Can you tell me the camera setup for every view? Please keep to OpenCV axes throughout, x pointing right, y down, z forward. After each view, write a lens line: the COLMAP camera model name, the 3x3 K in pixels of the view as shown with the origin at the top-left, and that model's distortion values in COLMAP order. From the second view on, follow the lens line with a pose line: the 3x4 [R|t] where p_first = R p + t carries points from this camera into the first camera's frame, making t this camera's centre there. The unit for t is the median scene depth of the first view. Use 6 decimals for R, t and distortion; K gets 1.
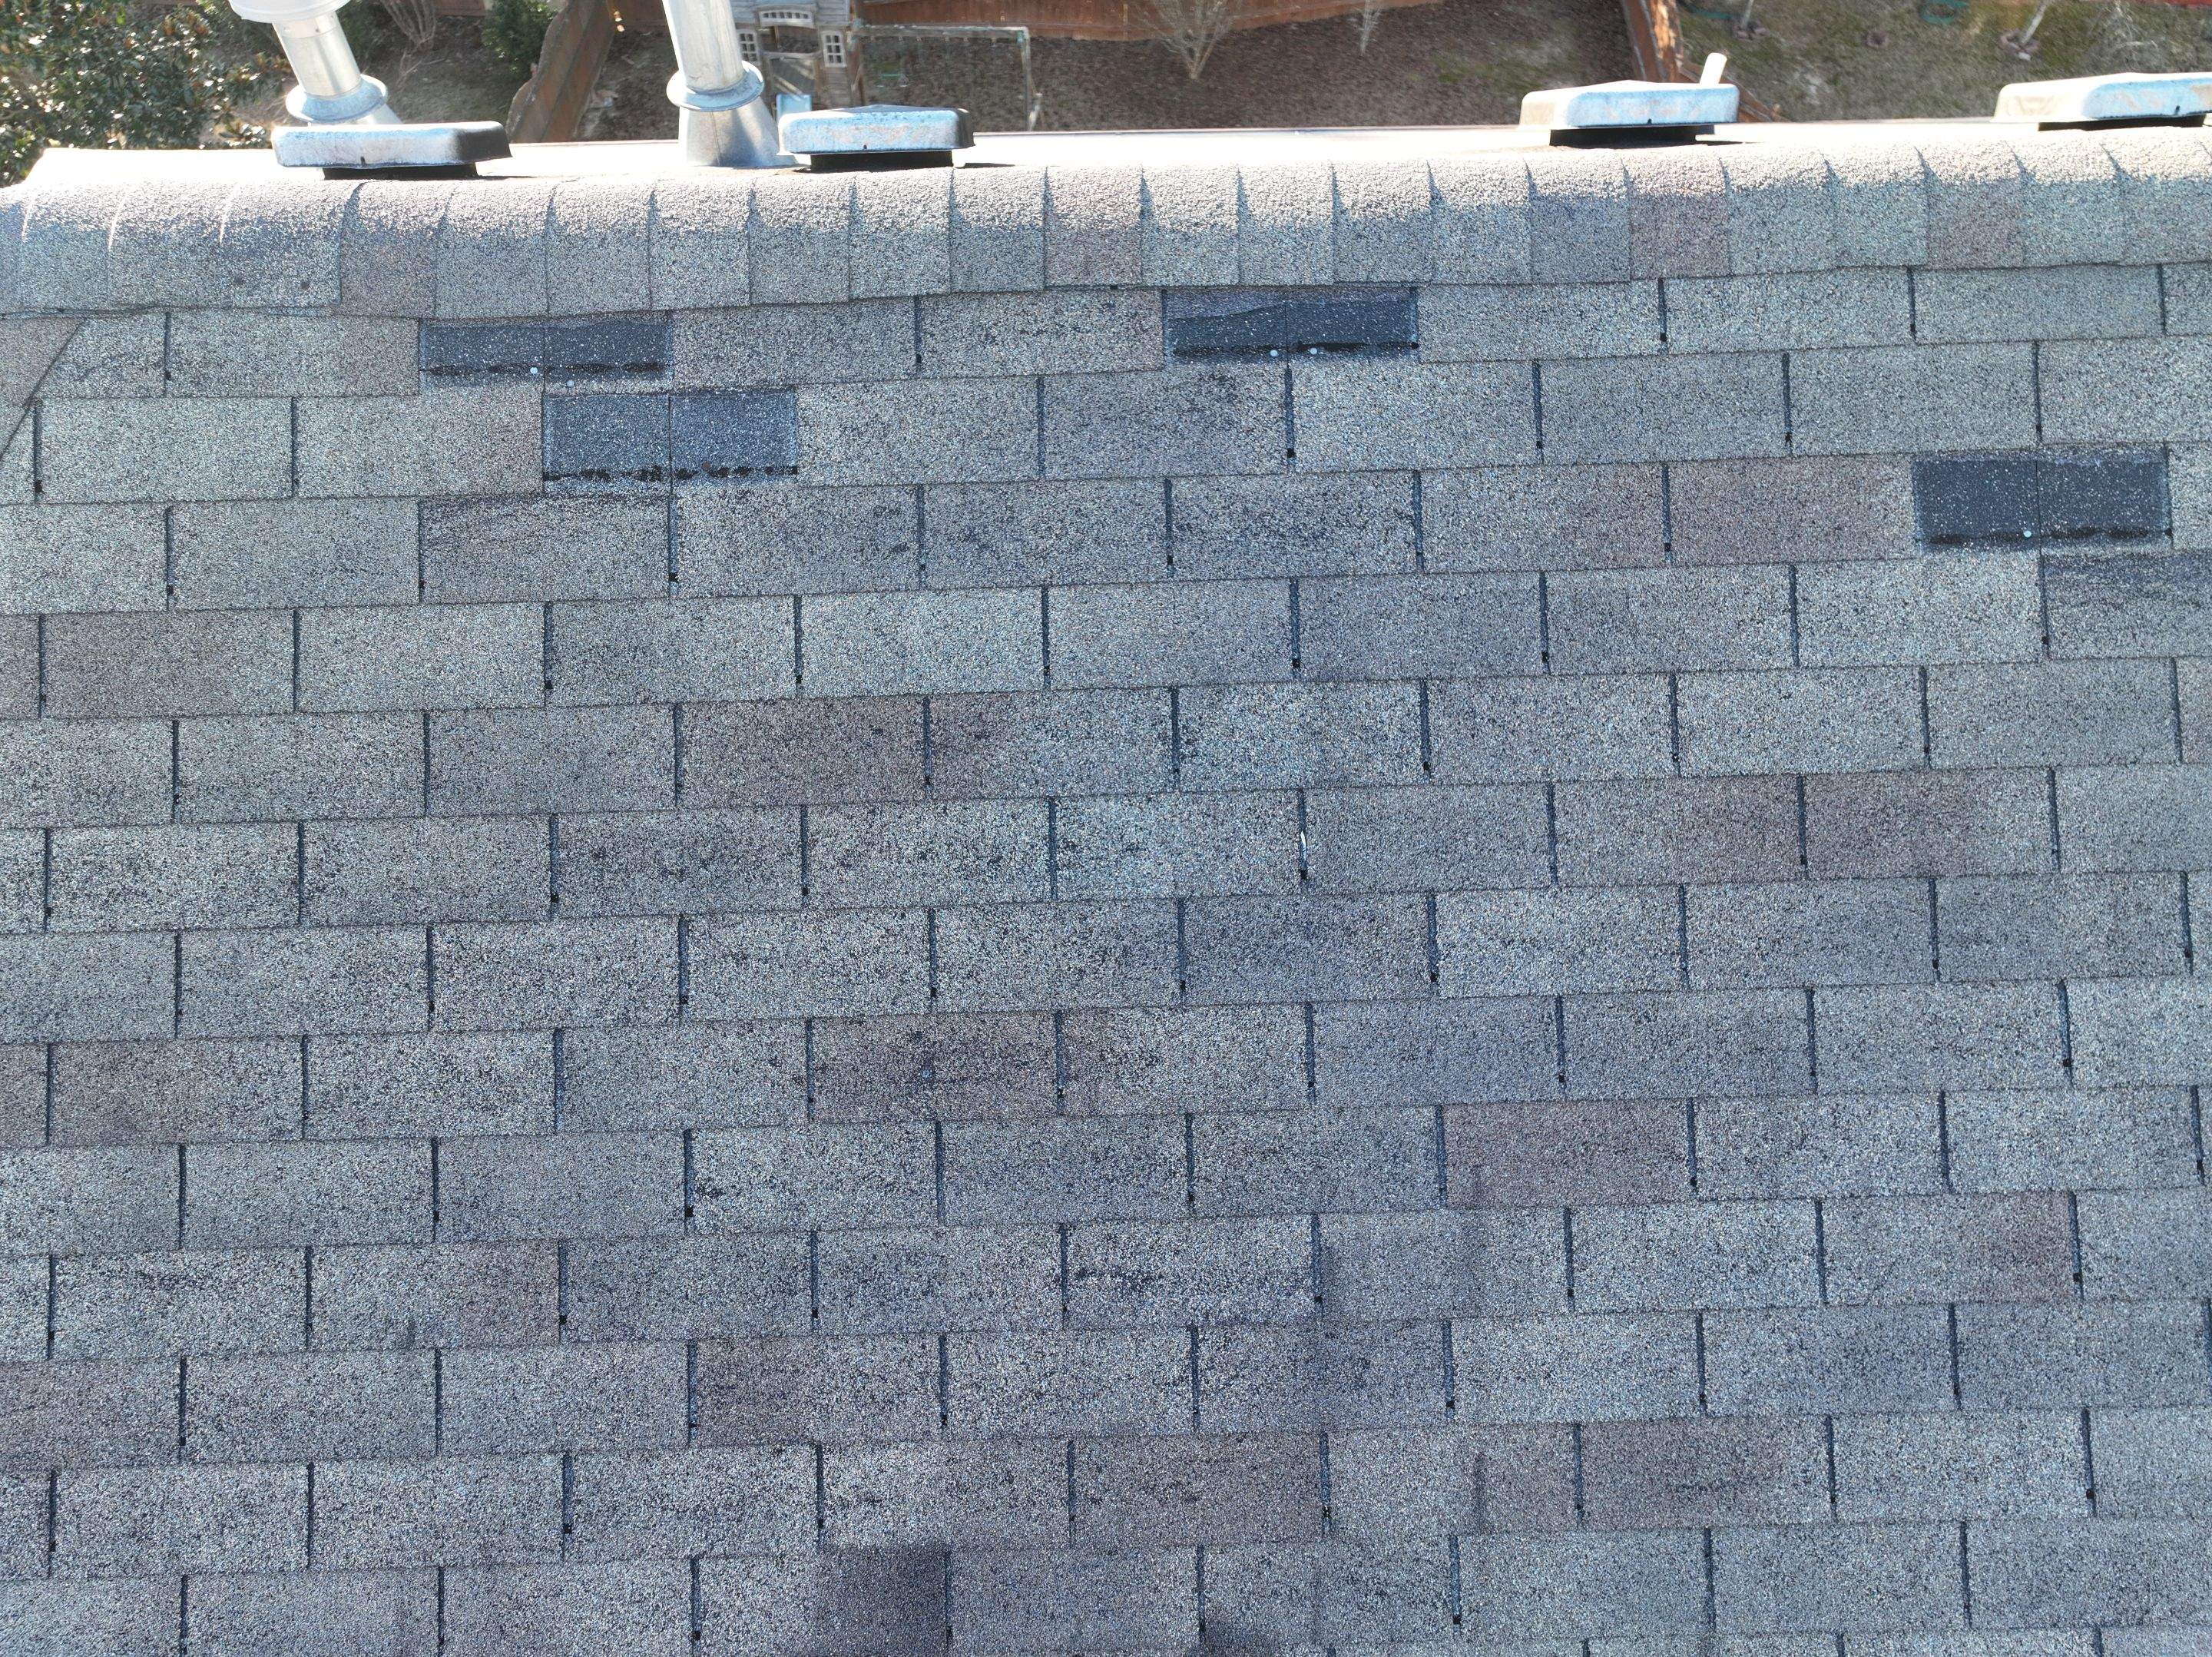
lens RADIAL K [[1572.1, 0, 1118.2], [0, 1572.1, 834.6], [0, 0, 1]] dist [-0.000800, 0.017343]
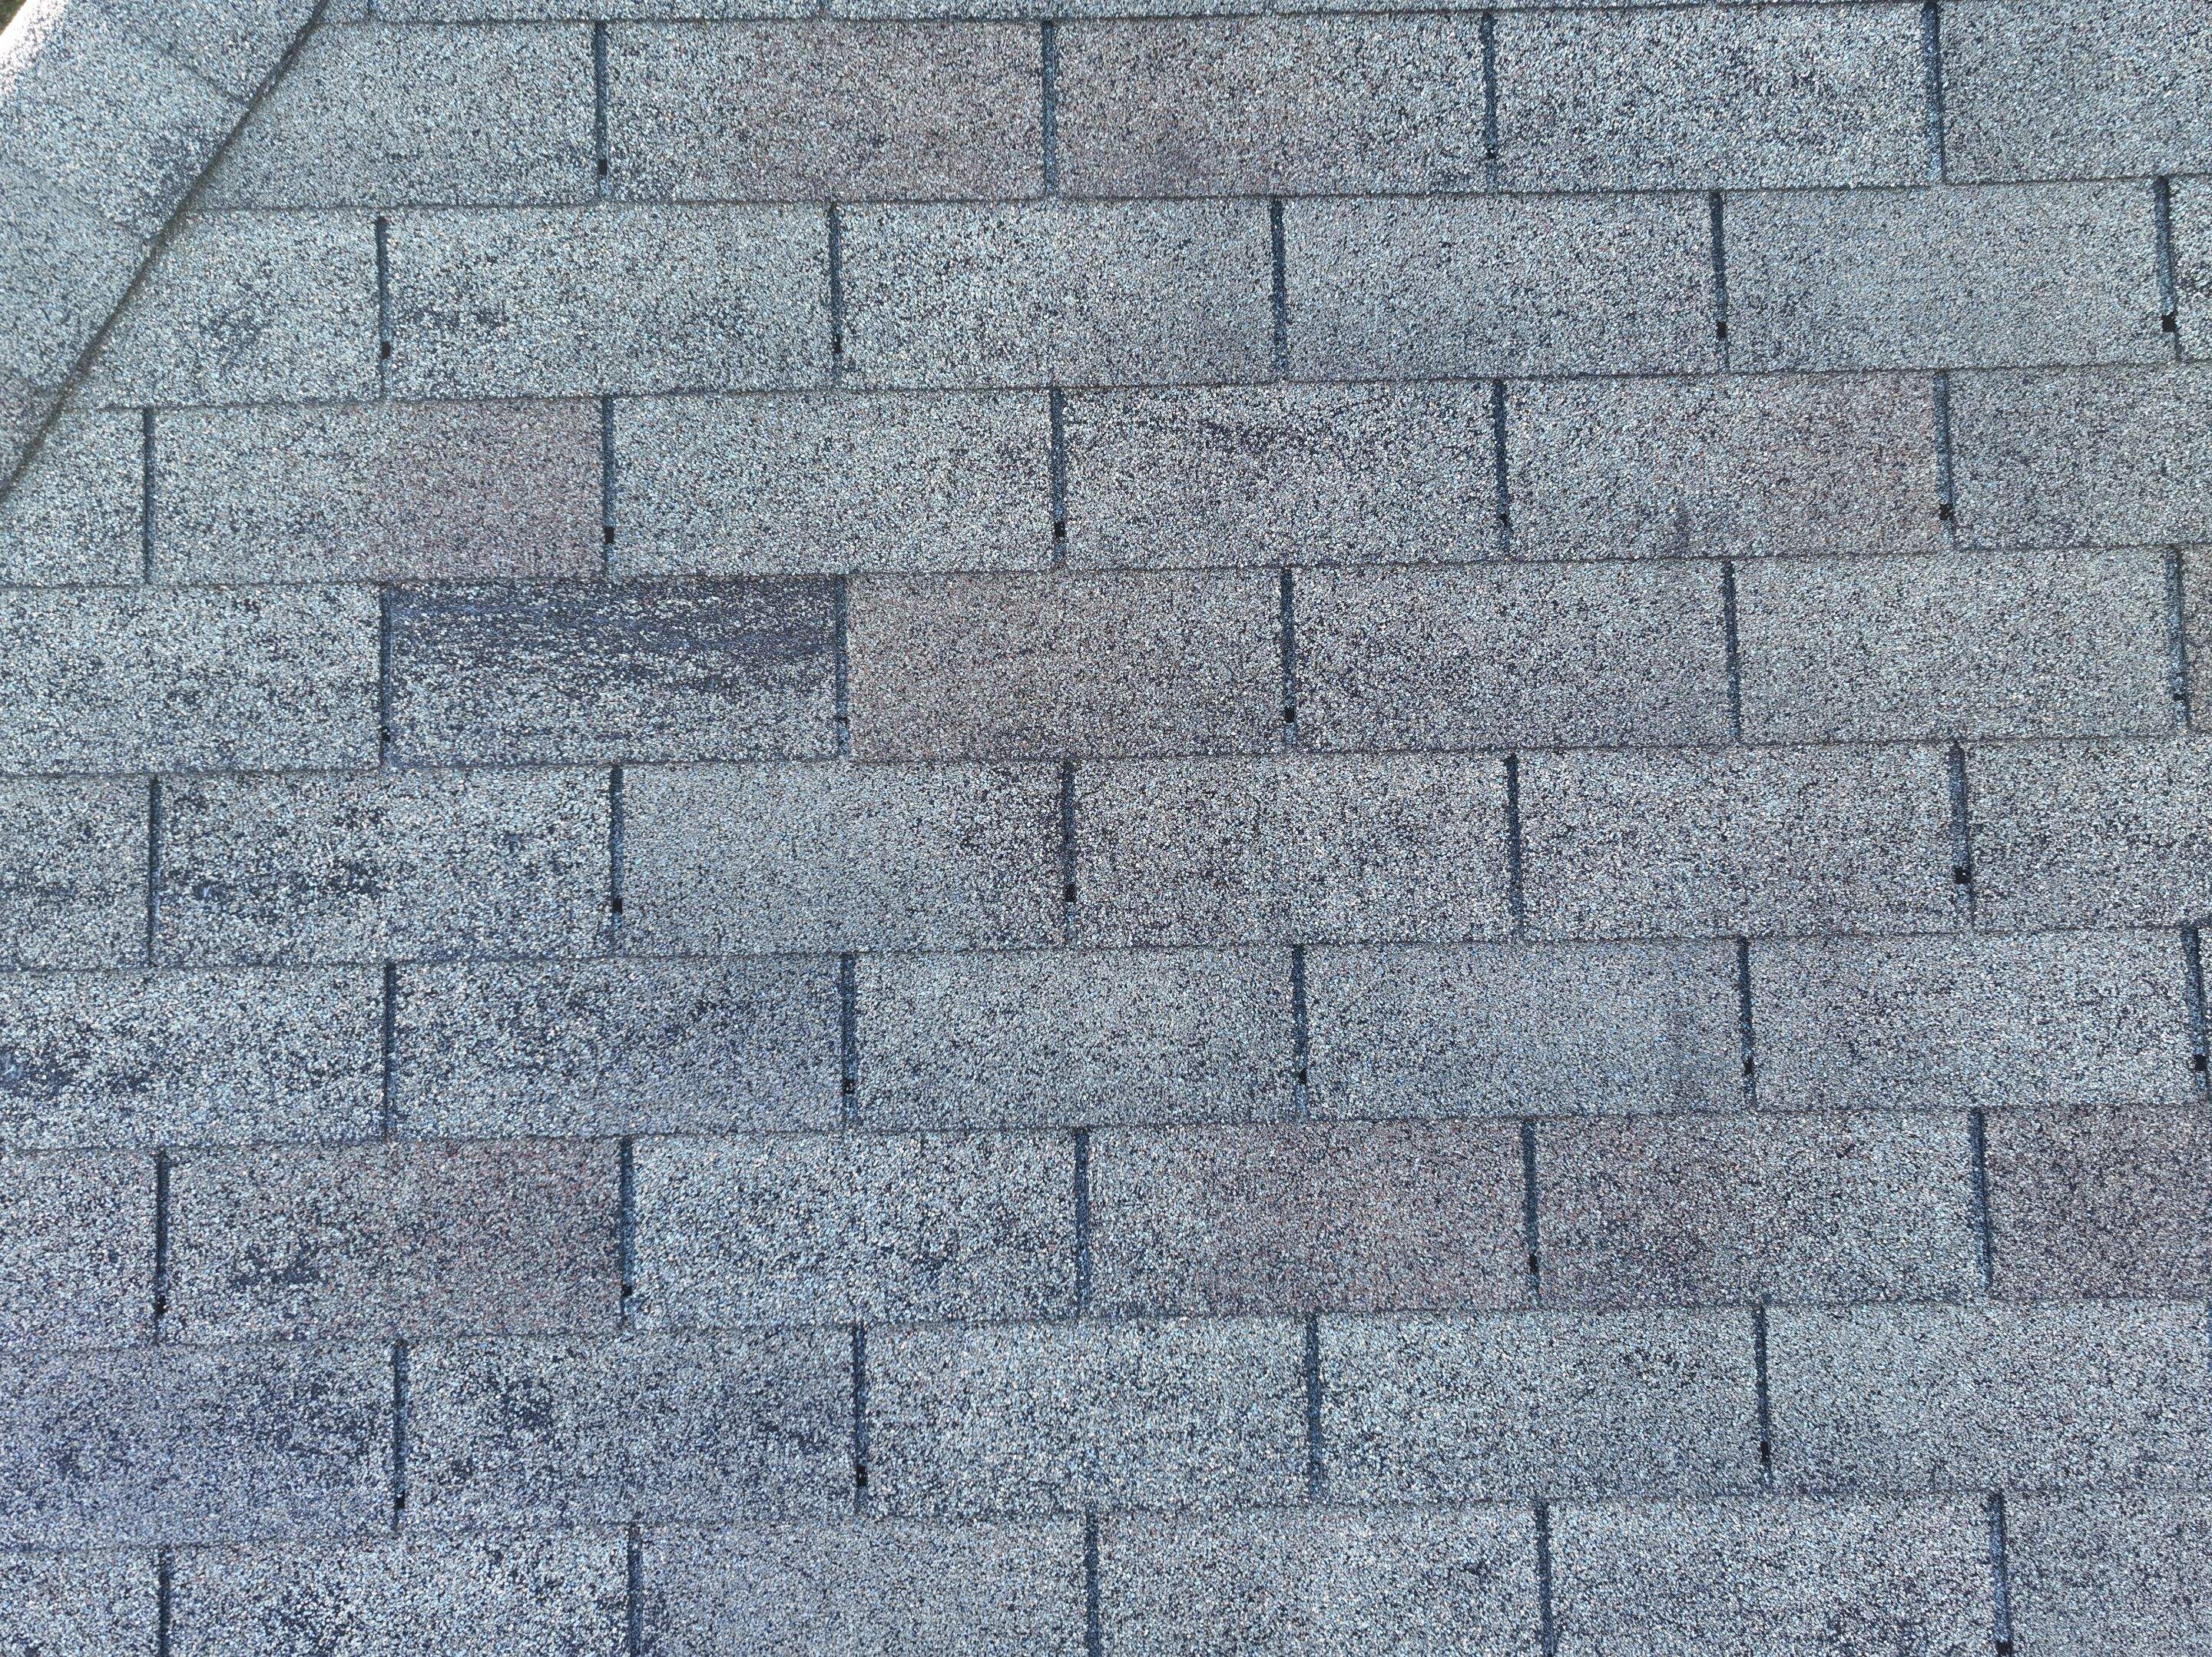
lens RADIAL K [[1572.1, 0, 1107.6], [0, 1572.1, 825.0], [0, 0, 1]] dist [-0.000800, 0.017343]
pose [[0.999997, 0.002303, 0.000376, -0.654802], [-0.002304, 0.999995, 0.001972, 0.421067], [-0.000372, -0.001973, 0.999998, 0.432653]]
